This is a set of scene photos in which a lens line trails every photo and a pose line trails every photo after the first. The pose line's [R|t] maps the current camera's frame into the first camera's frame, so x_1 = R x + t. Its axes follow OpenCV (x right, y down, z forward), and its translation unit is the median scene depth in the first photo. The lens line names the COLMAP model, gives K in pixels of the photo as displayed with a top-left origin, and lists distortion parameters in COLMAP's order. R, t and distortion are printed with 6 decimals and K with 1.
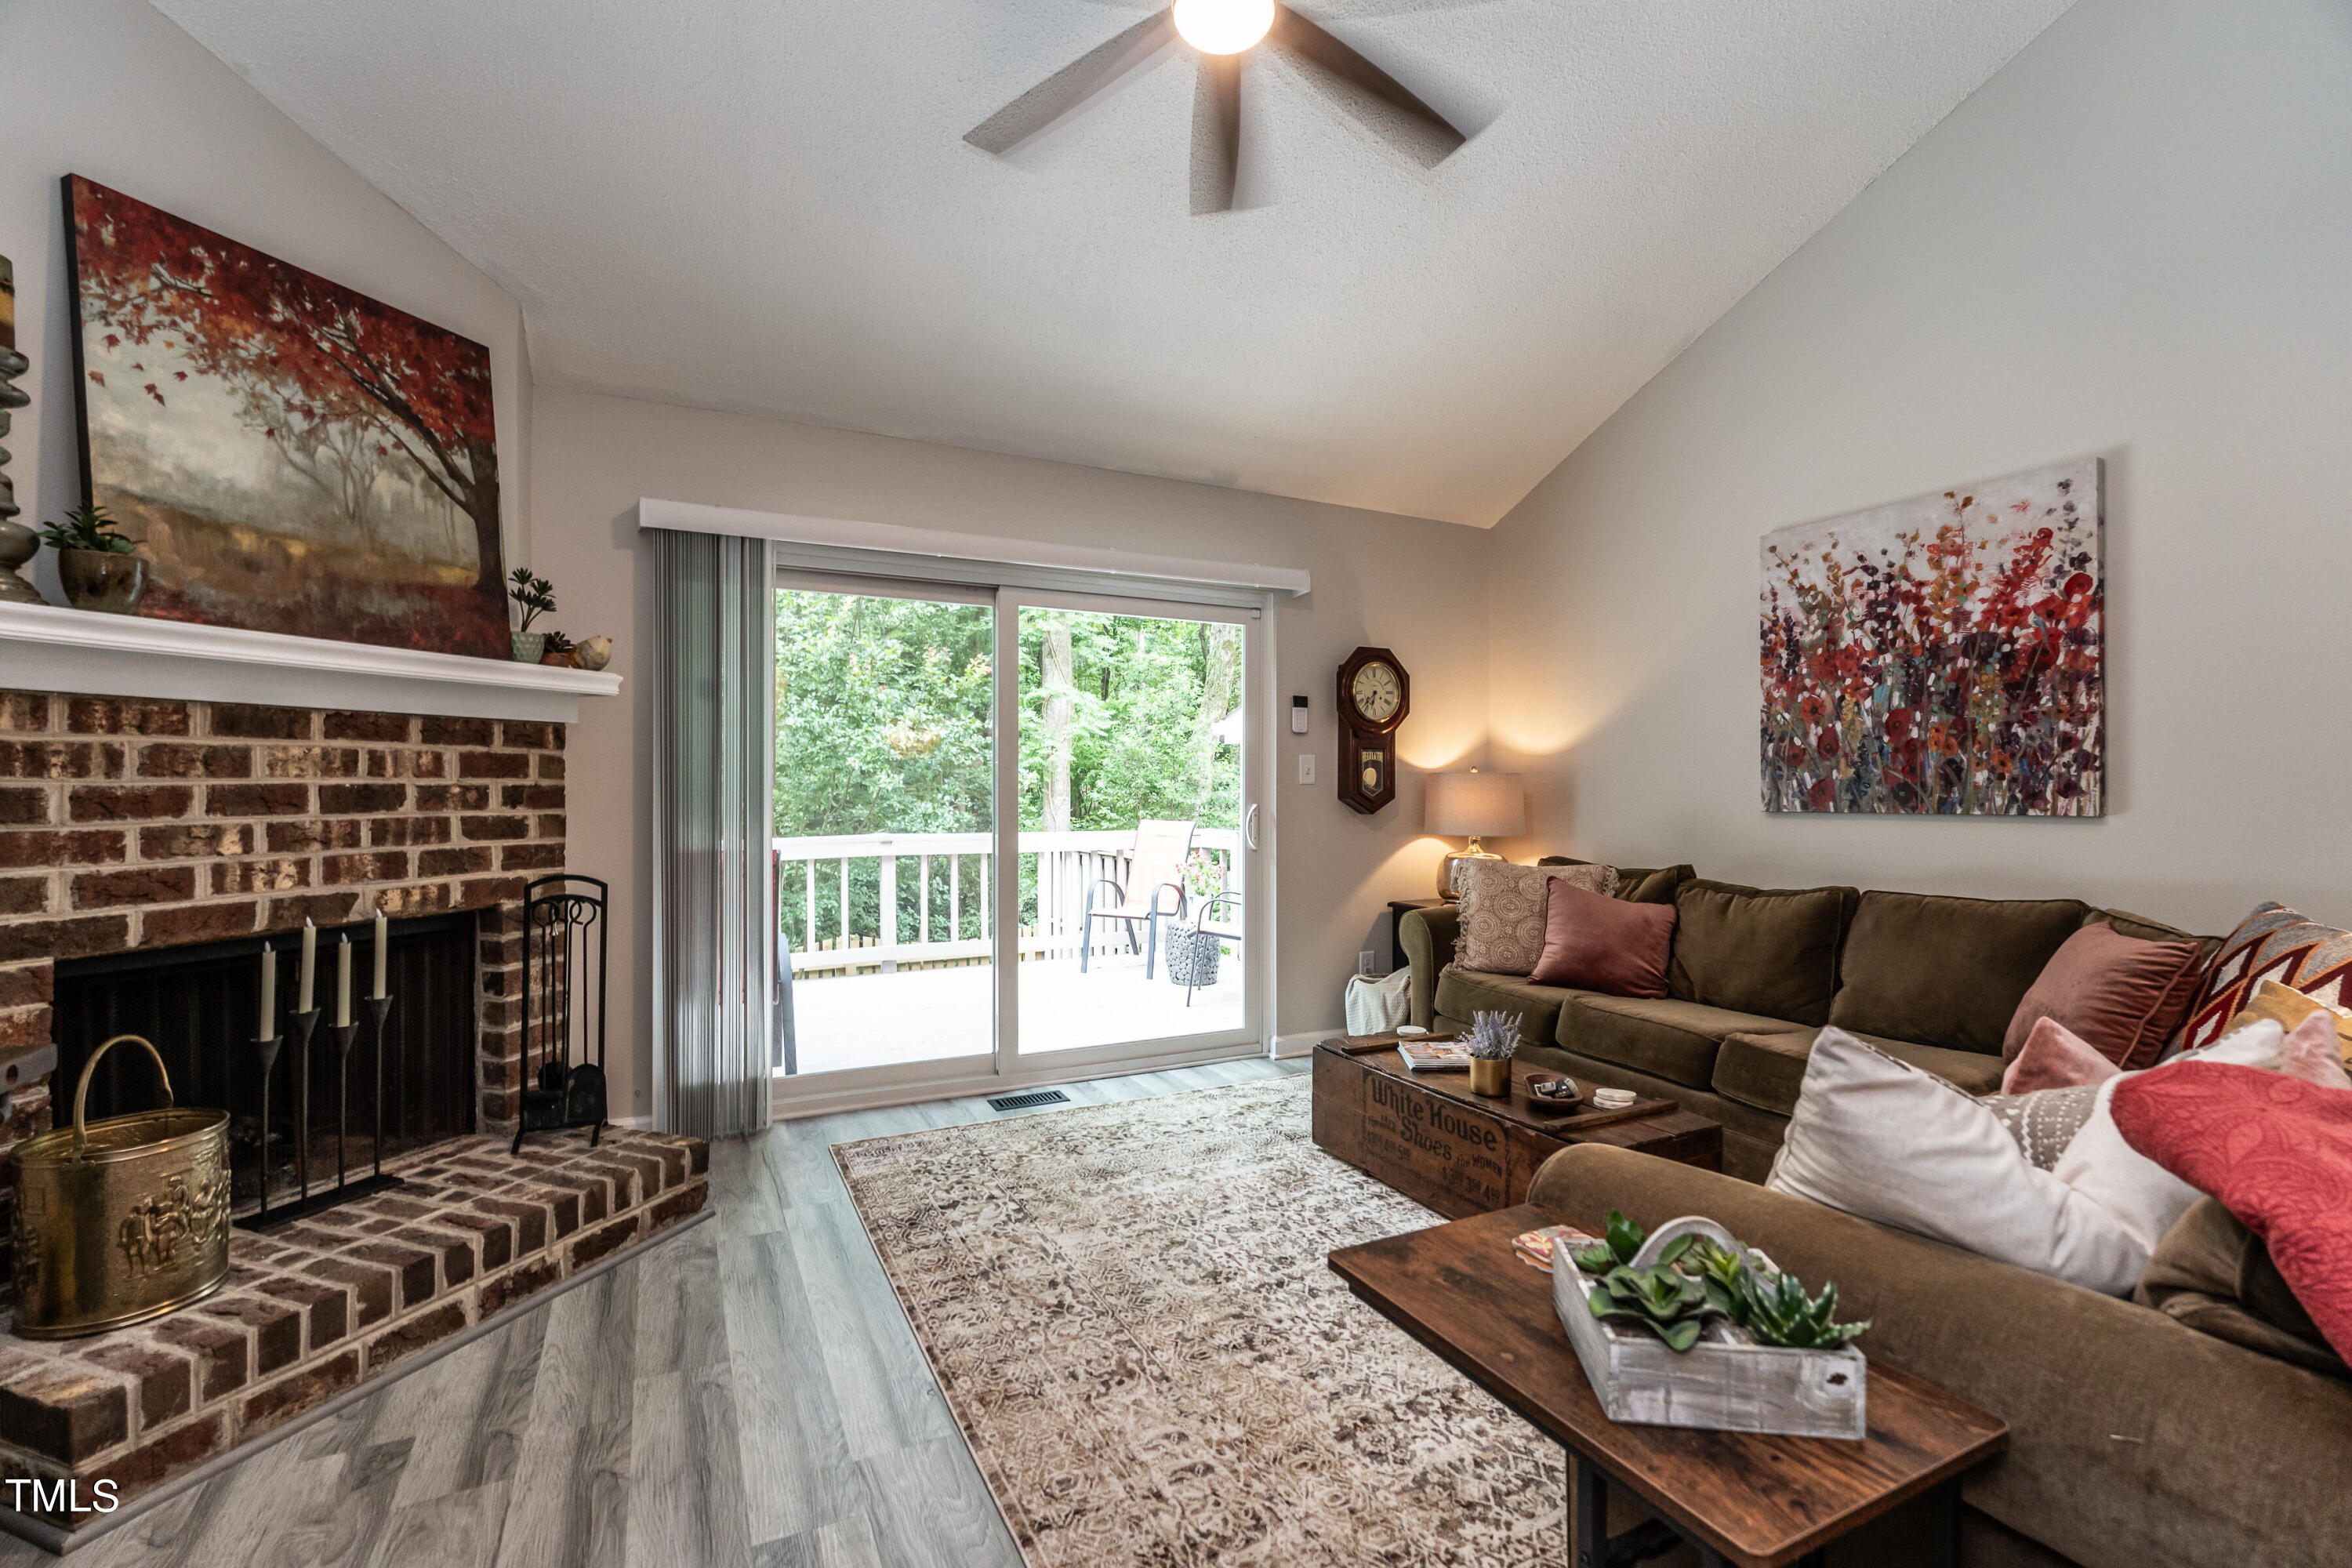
lens RADIAL K [[1034.8, 0, 1193.8], [0, 1034.8, 793.0], [0, 0, 1]] dist [-0.000745, -0.000654]
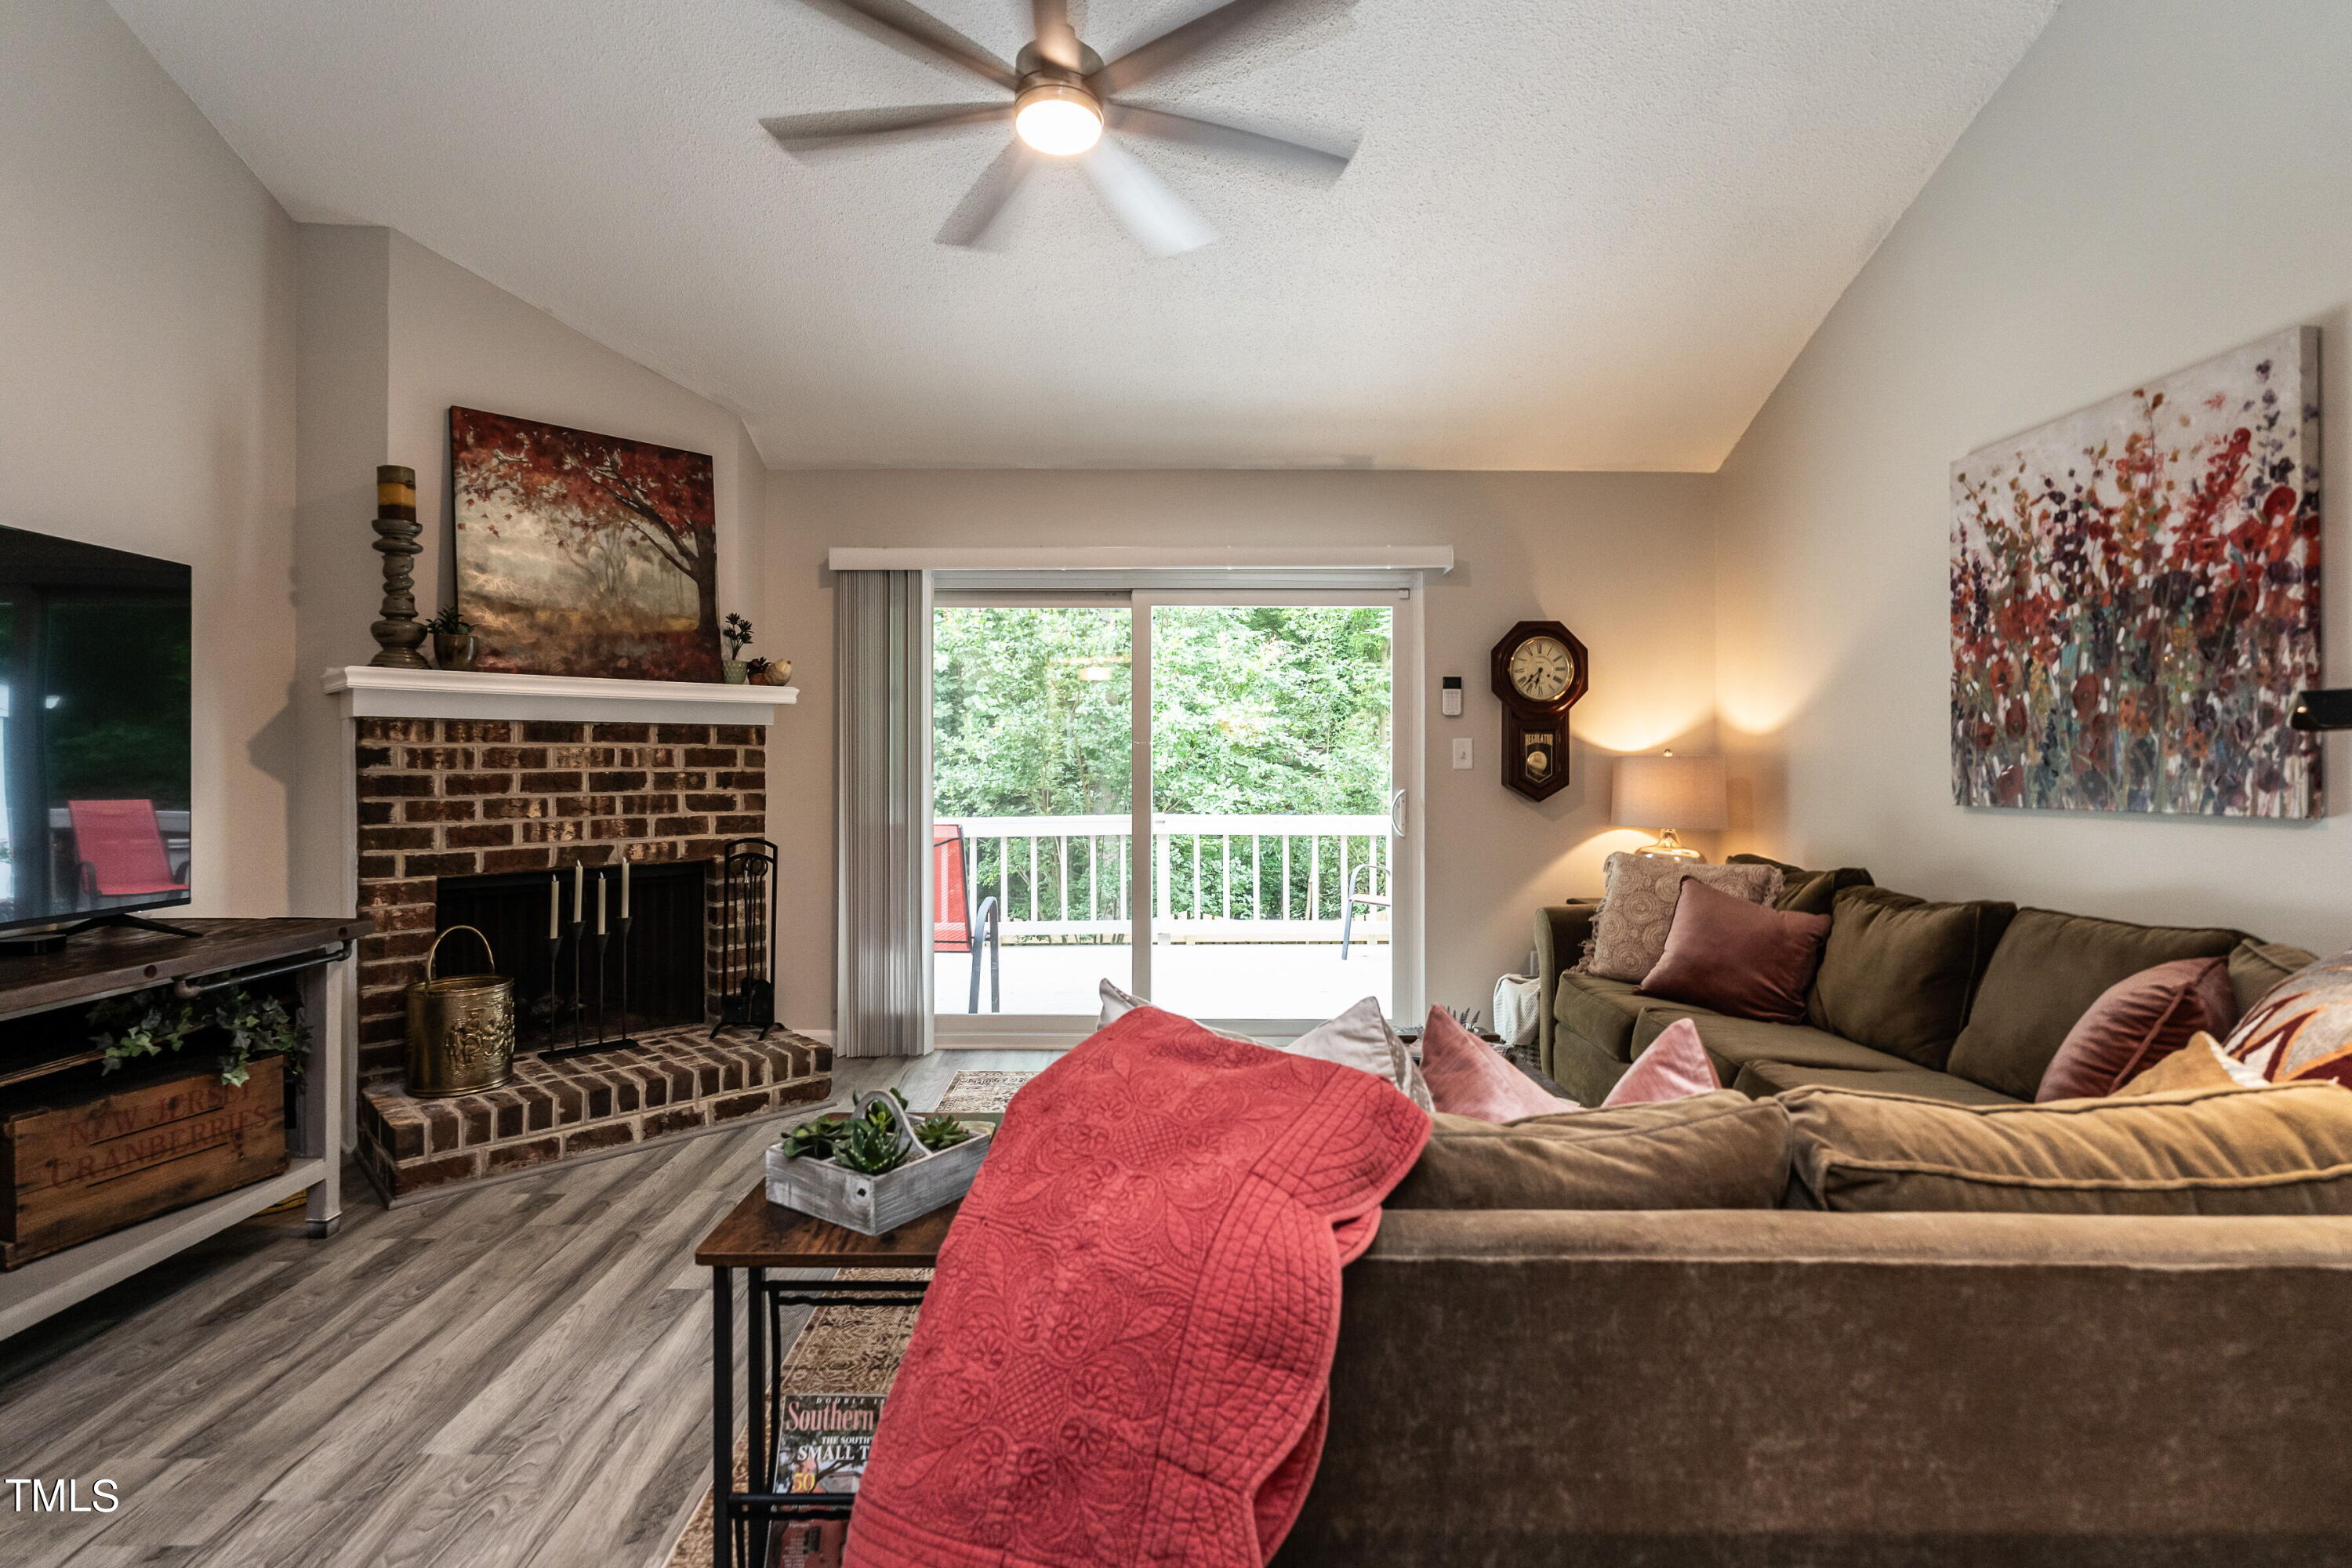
lens RADIAL K [[1127.5, 0, 1167.0], [0, 1127.5, 767.7], [0, 0, 1]] dist [-0.002594, 0.000766]
pose [[0.893409, 0.000104, -0.449245, 0.563328], [-0.002067, 0.999990, -0.003879, -0.009152], [0.449240, 0.004394, 0.893400, -0.075875]]
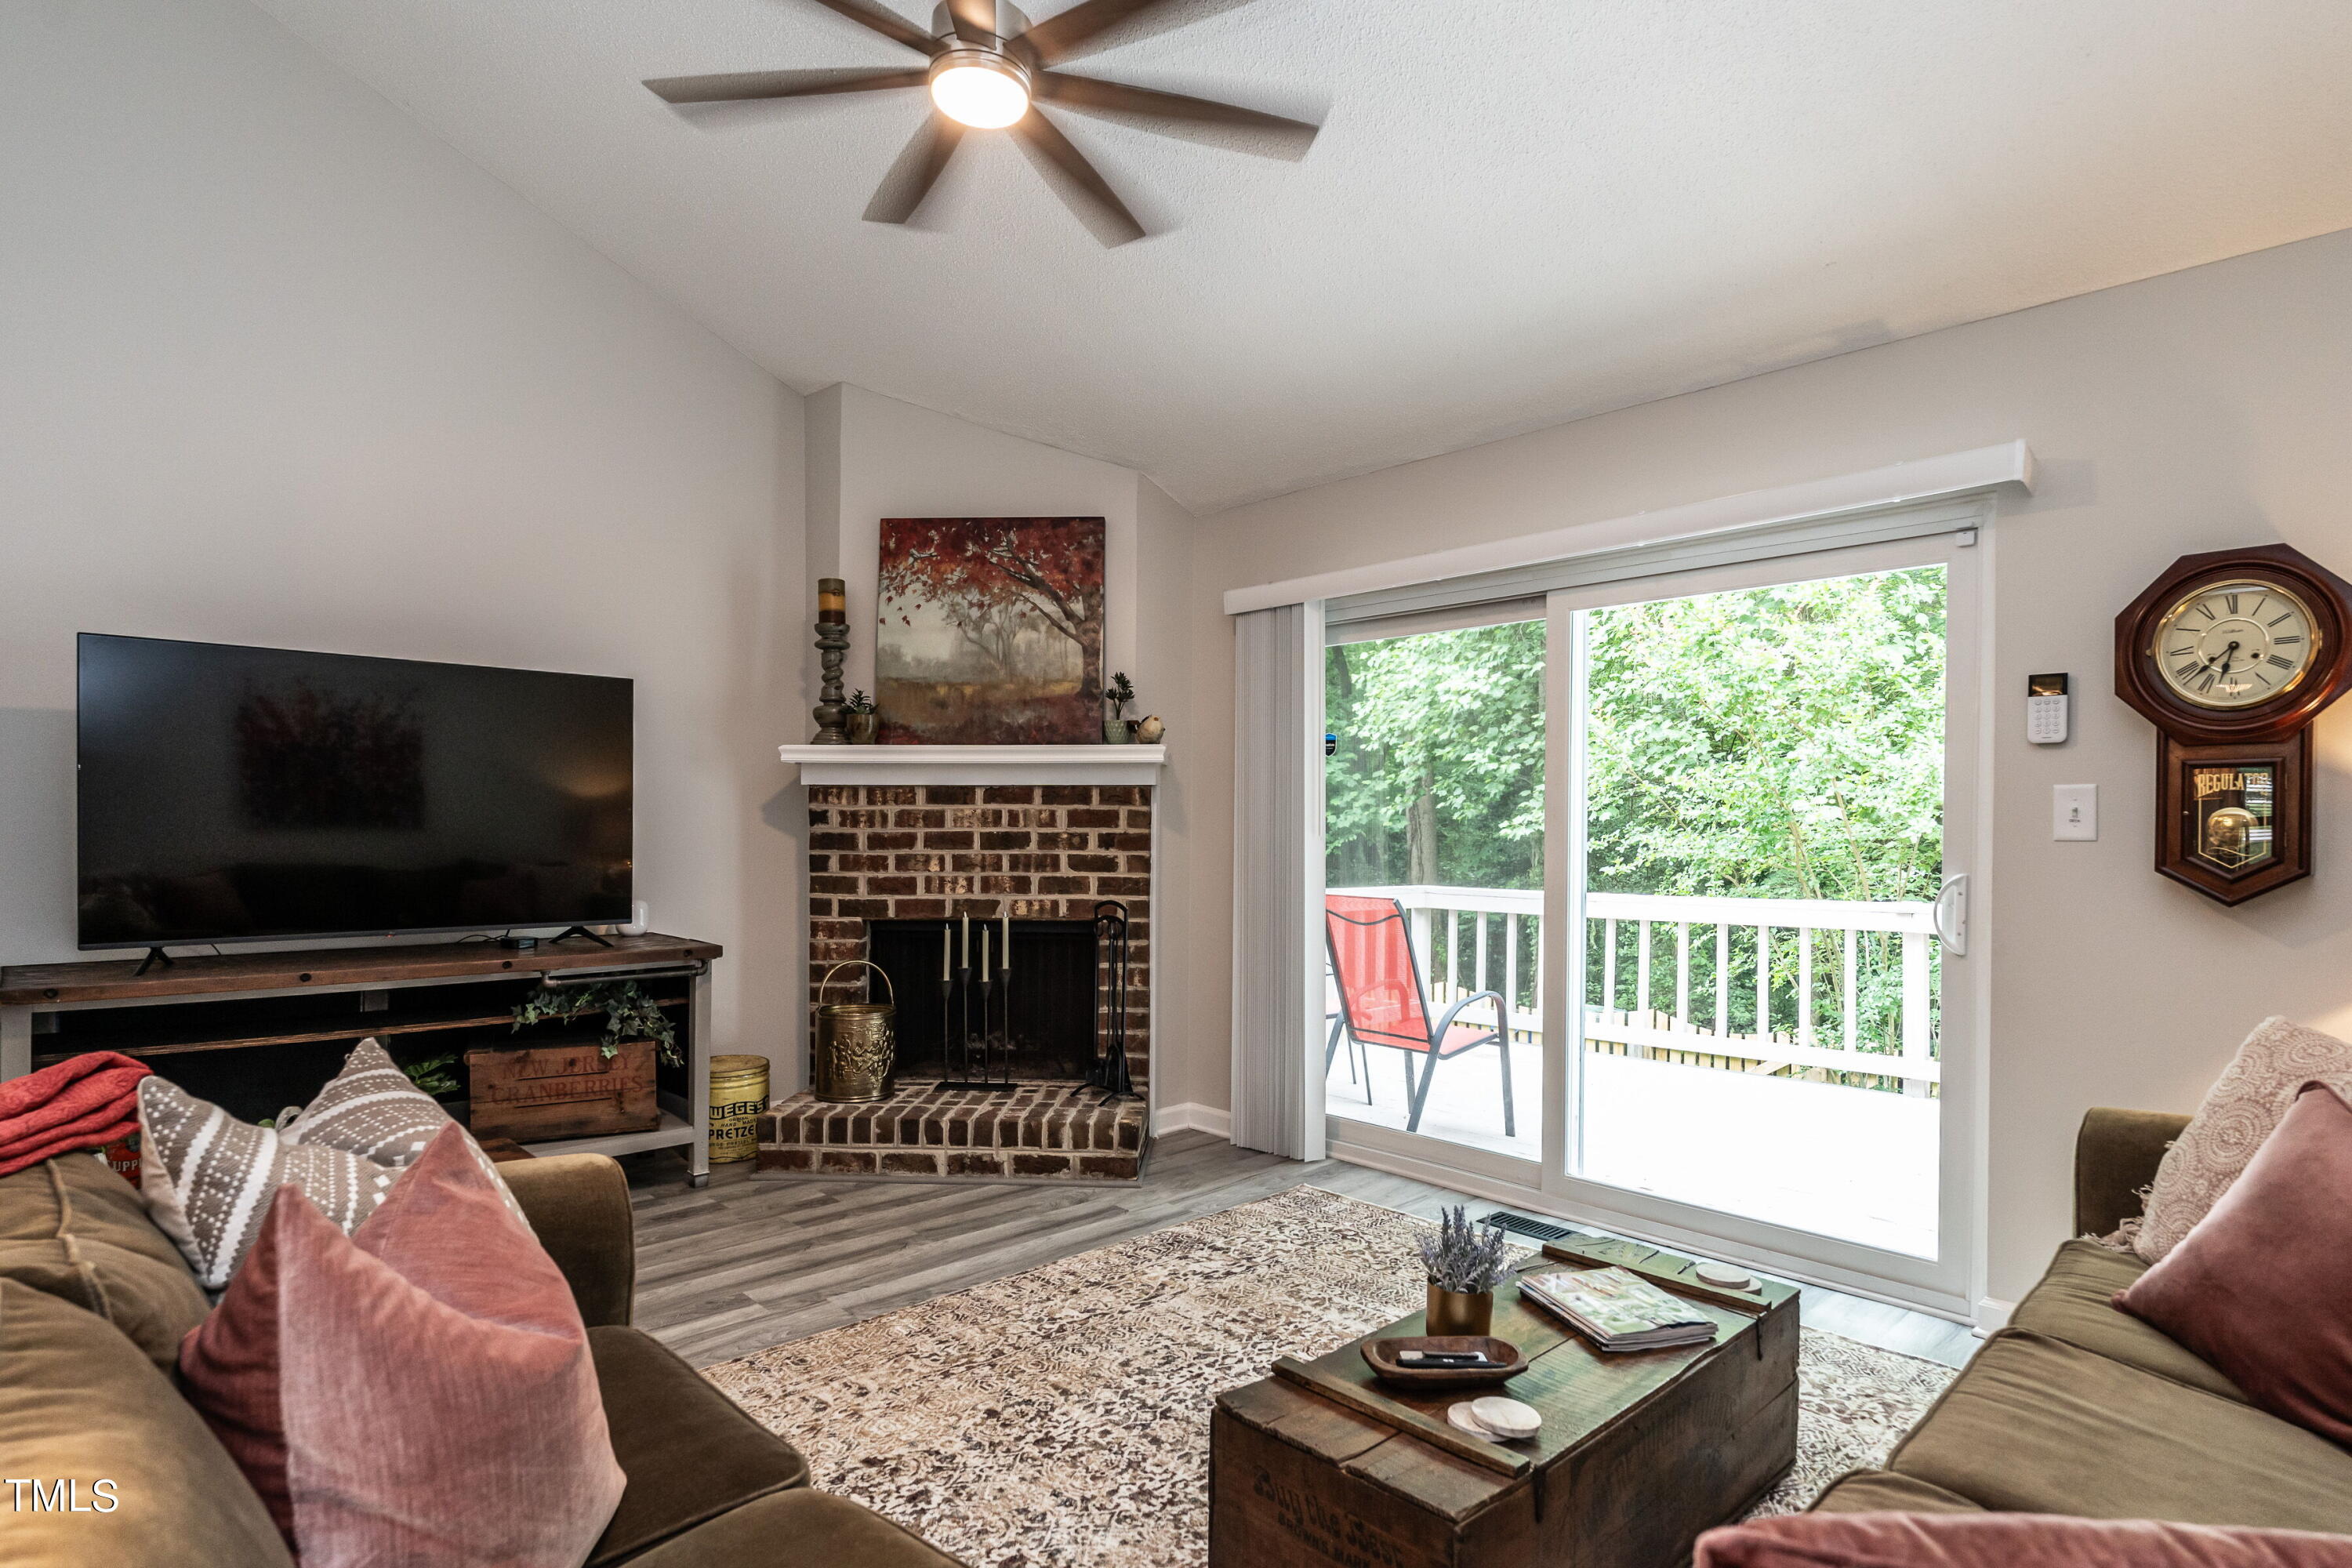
lens RADIAL K [[1265.4, 0, 1171.7], [0, 1265.4, 835.8], [0, 0, 1]] dist [-0.004030, -0.000555]
pose [[0.266064, 0.009203, -0.963911, 1.021505], [-0.011397, 0.999915, 0.006401, -0.016048], [0.963888, 0.009283, 0.266146, 0.667740]]
